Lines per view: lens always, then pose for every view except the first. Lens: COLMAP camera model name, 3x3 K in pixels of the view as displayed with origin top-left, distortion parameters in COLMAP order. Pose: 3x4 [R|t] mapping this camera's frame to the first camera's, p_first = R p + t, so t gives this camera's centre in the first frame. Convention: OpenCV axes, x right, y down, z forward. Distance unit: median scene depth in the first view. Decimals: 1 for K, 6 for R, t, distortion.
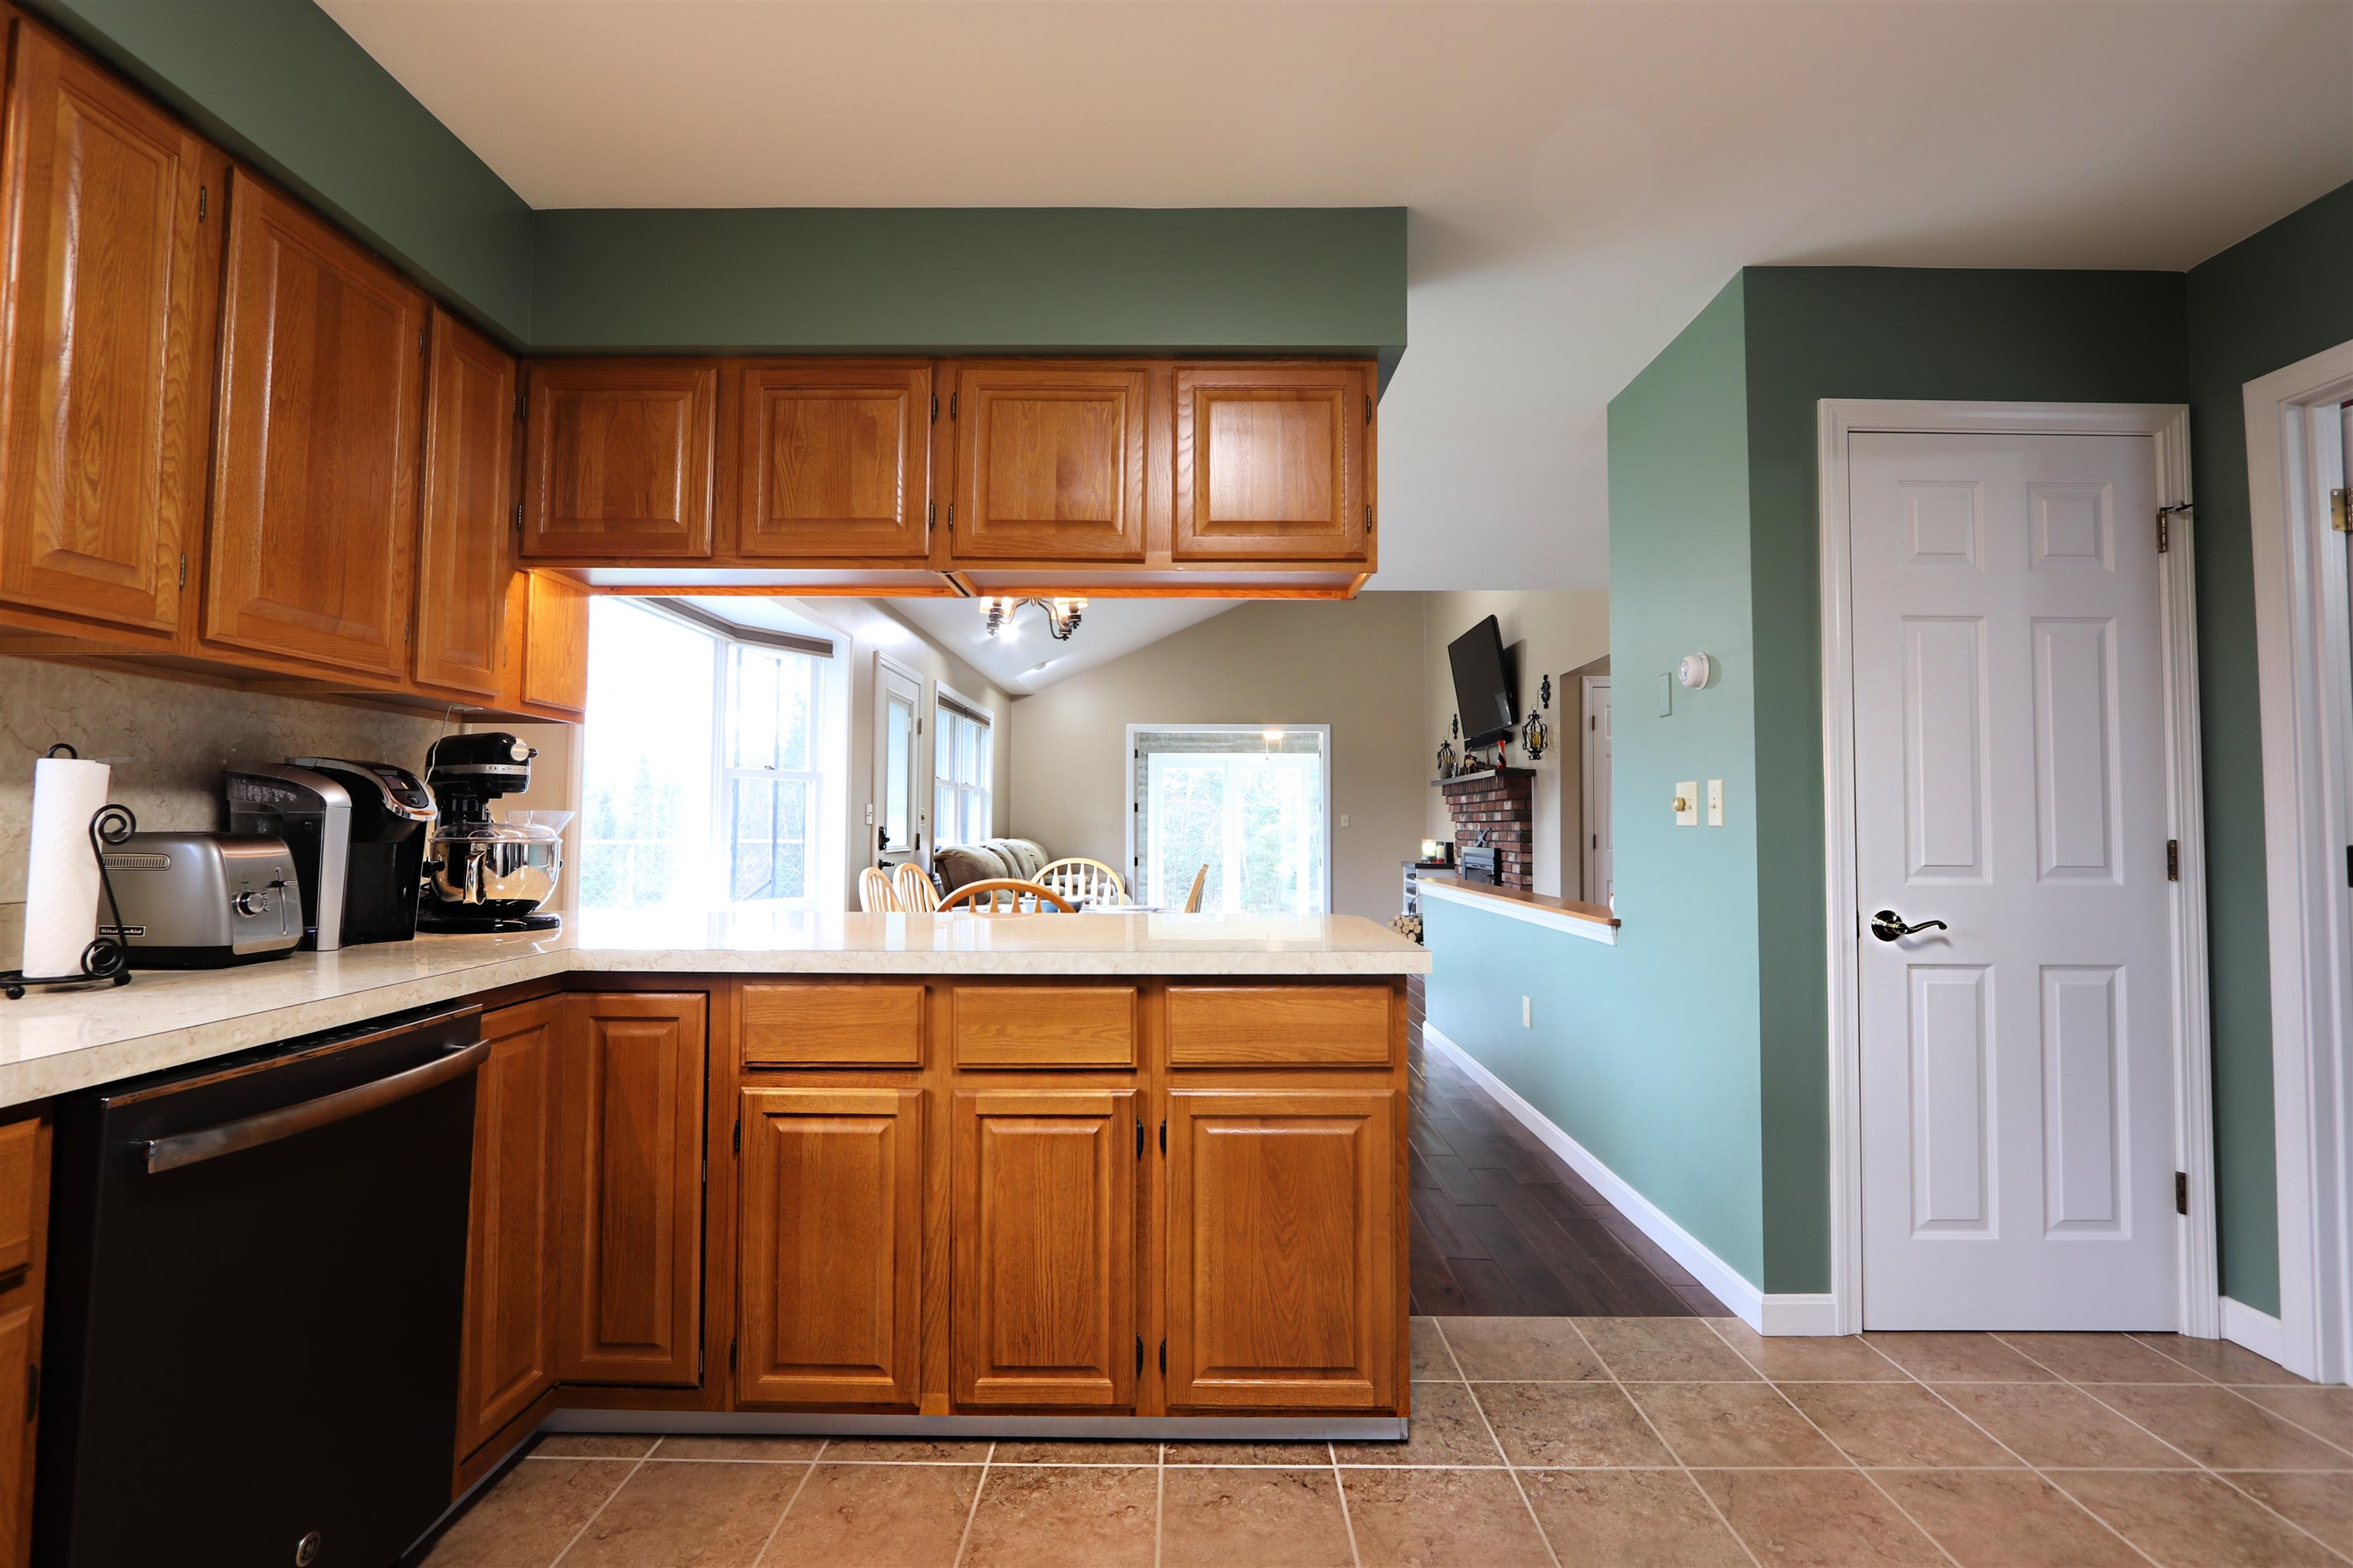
lens RADIAL K [[1108.8, 0, 1171.6], [0, 1108.8, 779.1], [0, 0, 1]] dist [-0.017610, 0.000444]
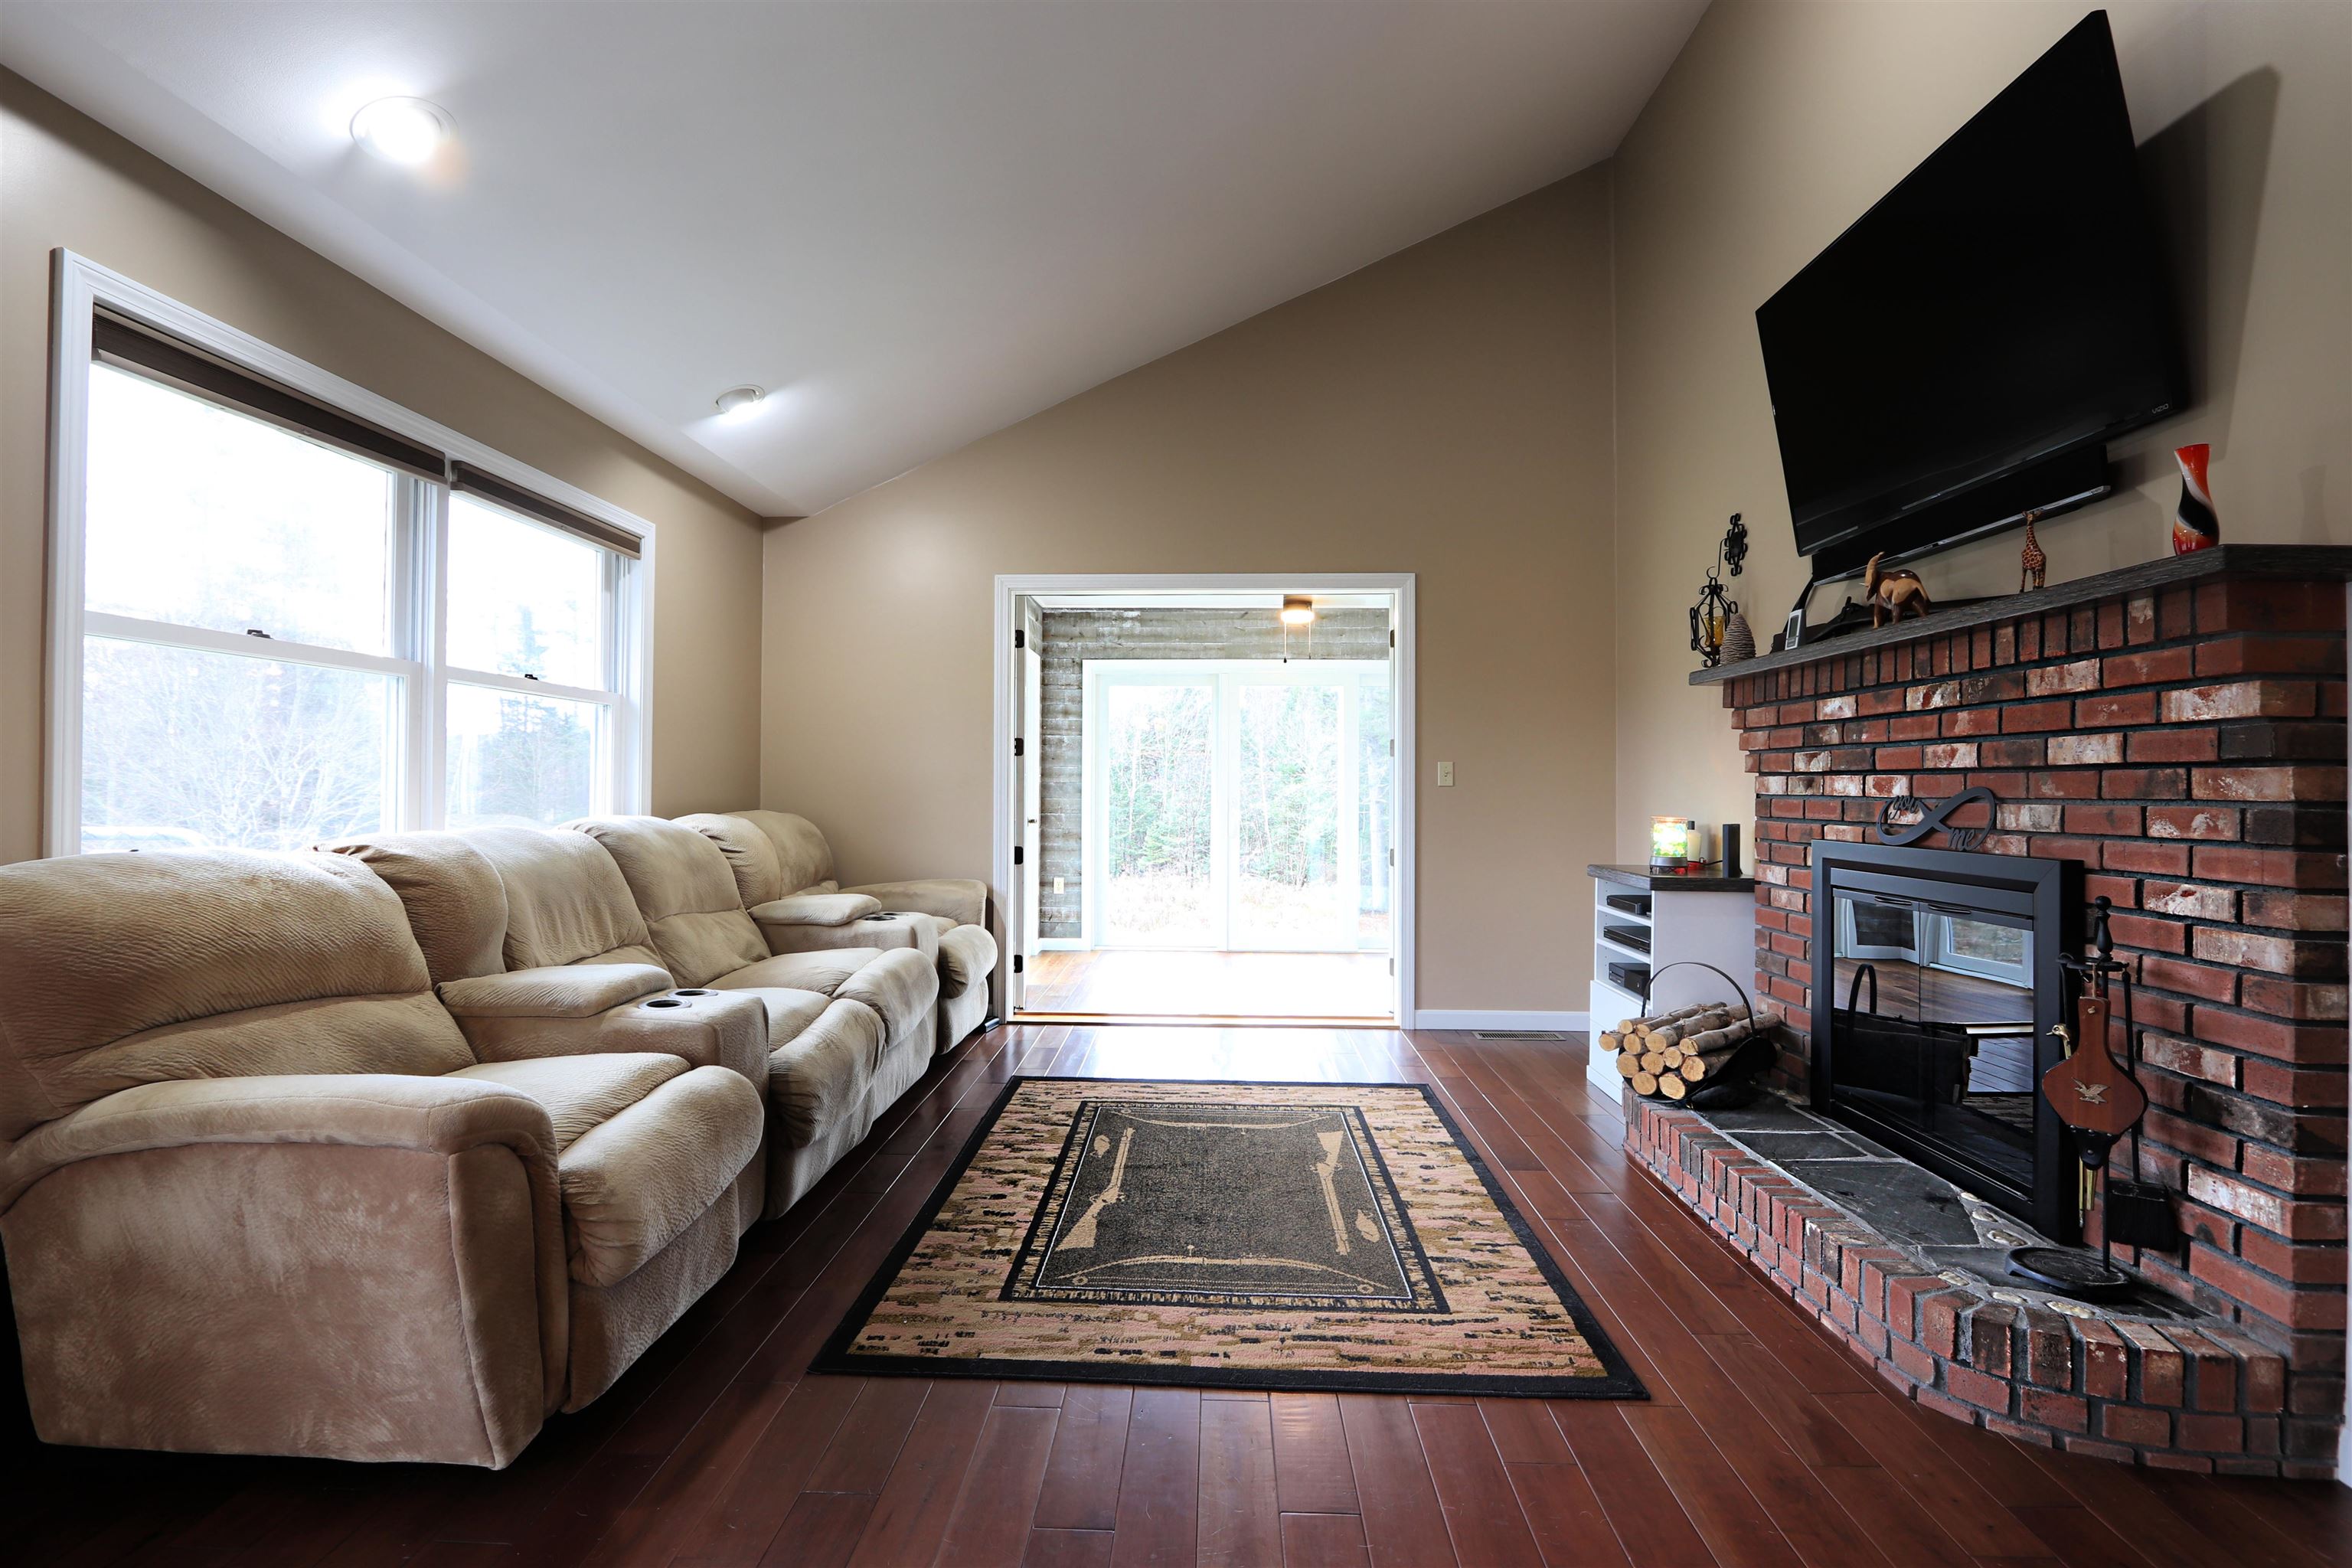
lens RADIAL K [[1108.2, 0, 1169.4], [0, 1108.2, 774.7], [0, 0, 1]] dist [-0.017610, 0.000444]
pose [[0.999707, -0.000416, -0.024185, 0.054018], [0.001198, 0.999477, 0.032305, 0.025328], [0.024159, -0.032325, 0.999185, 0.581910]]
